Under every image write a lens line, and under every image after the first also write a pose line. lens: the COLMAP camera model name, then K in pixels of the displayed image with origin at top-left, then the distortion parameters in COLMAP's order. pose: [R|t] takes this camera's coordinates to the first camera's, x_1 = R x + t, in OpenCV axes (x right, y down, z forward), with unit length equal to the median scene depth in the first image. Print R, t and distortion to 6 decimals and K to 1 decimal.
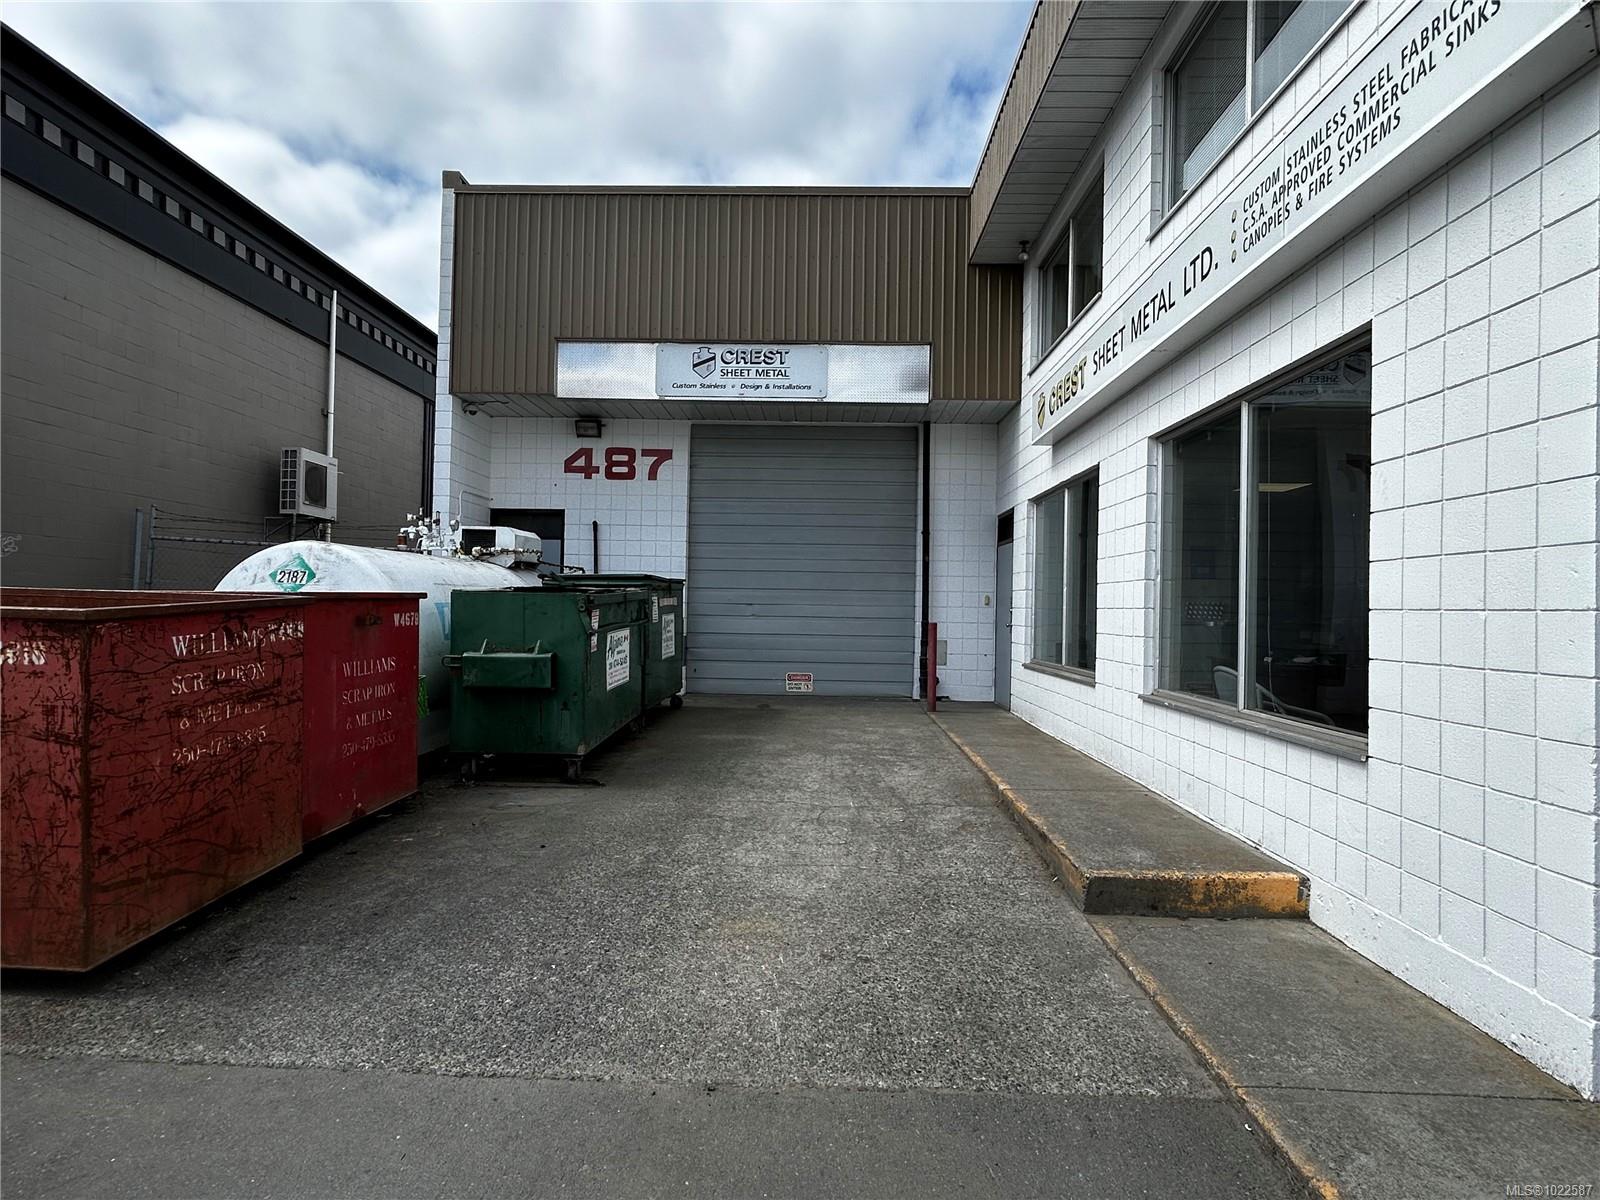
lens RADIAL K [[834.5, 0, 800.4], [0, 834.5, 584.8], [0, 0, 1]] dist [-0.002517, -0.000061]
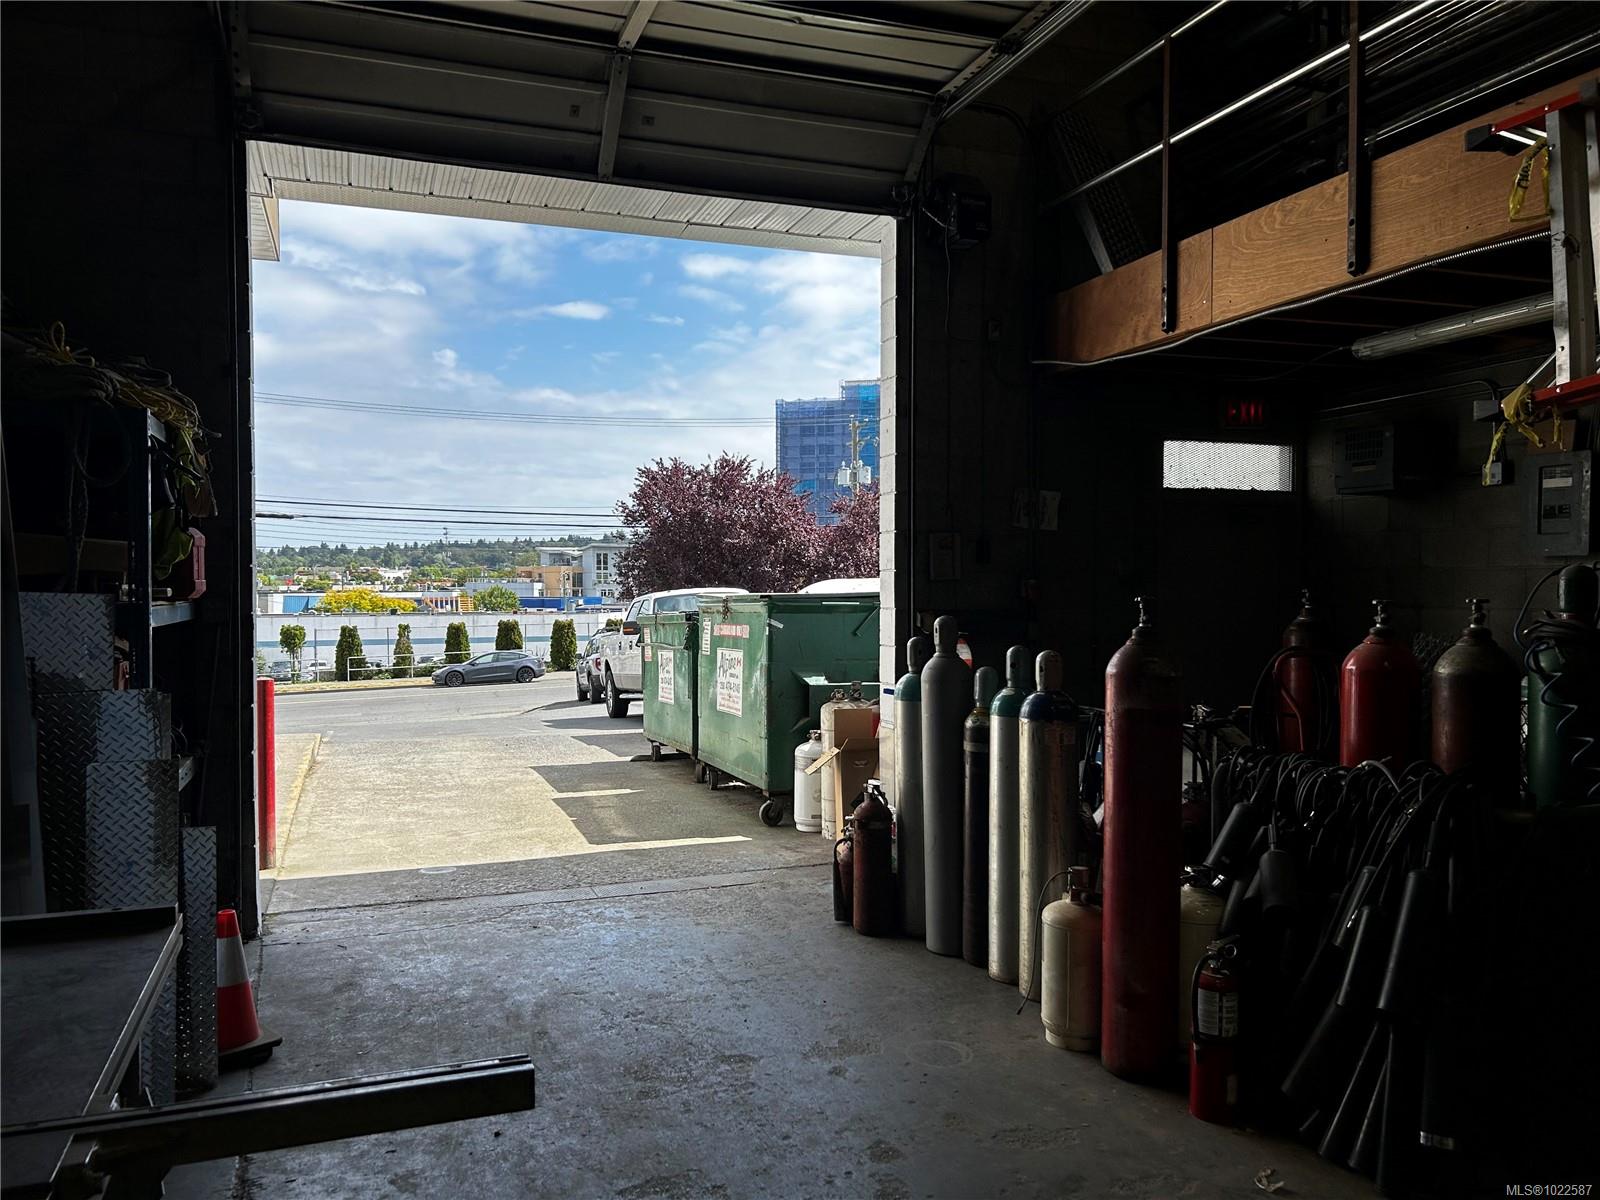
lens RADIAL K [[1214.1, 0, 801.0], [0, 1214.1, 603.0], [0, 0, 1]] dist [0.002501, 0.000606]
pose [[-0.928732, -0.011997, -0.370557, 0.171097], [-0.007479, 0.999879, -0.013628, 0.012269], [0.370675, -0.009886, -0.928710, 2.208841]]
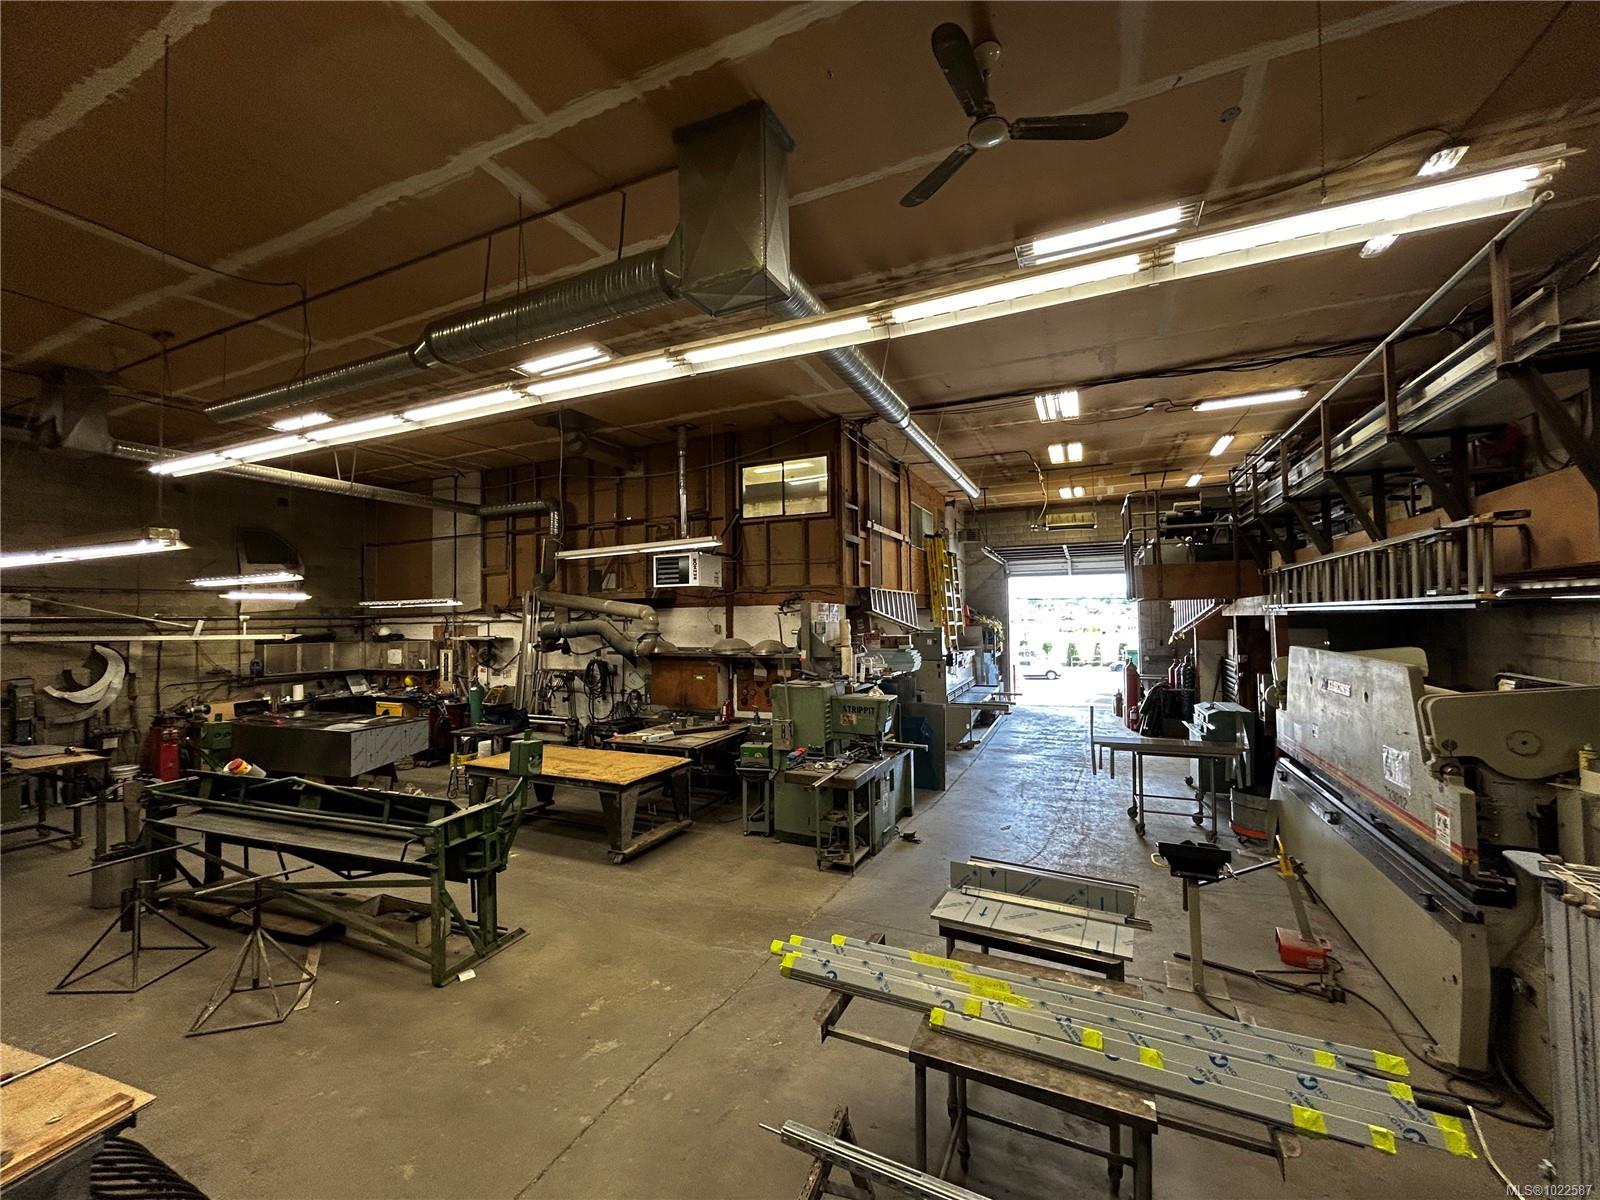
lens RADIAL K [[645.2, 0, 799.0], [0, 645.2, 597.5], [0, 0, 1]] dist [-0.000591, 0.000729]
pose [[-0.919906, -0.001311, 0.392136, 0.135473], [-0.020642, 0.998770, -0.045085, -0.003875], [-0.391594, -0.049569, -0.918802, 2.546453]]
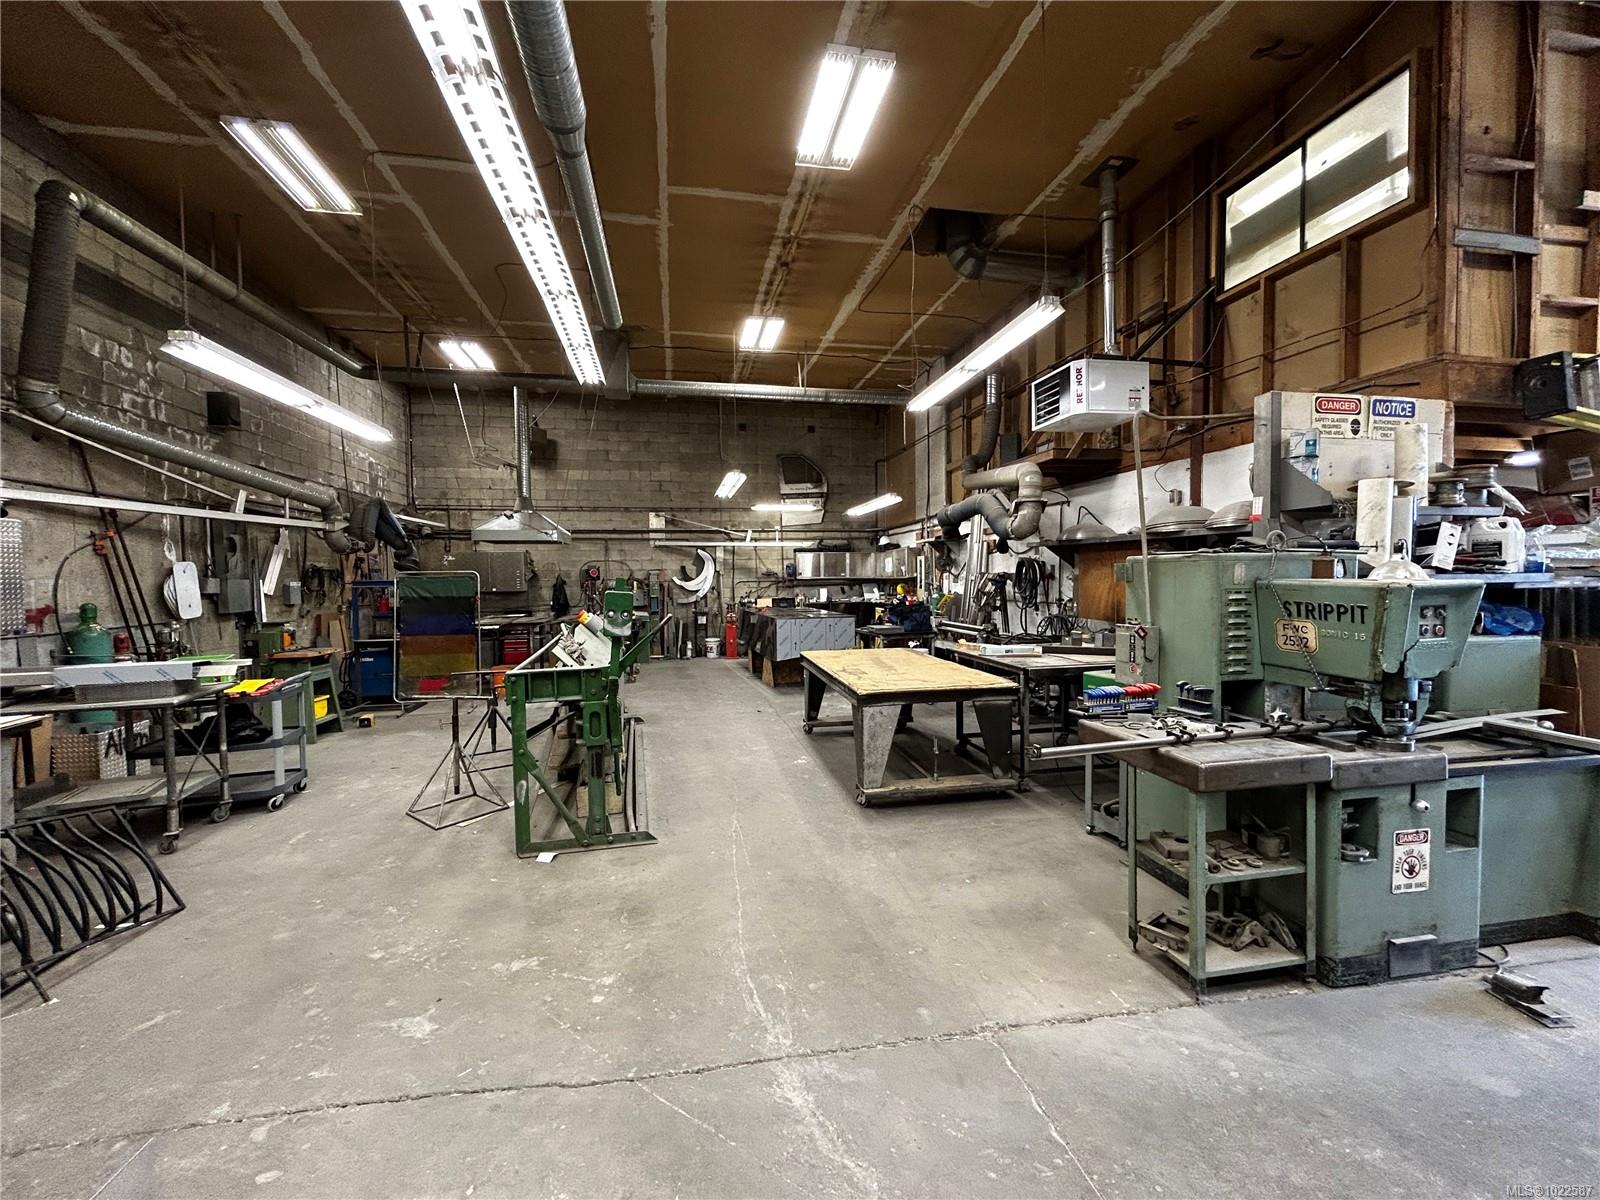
lens RADIAL K [[645.2, 0, 799.1], [0, 645.2, 597.7], [0, 0, 1]] dist [-0.000591, 0.000729]
pose [[-0.217415, -0.058674, 0.974314, 0.134528], [-0.019094, 0.998256, 0.055855, 0.015279], [-0.975893, -0.006460, -0.218156, 2.440632]]
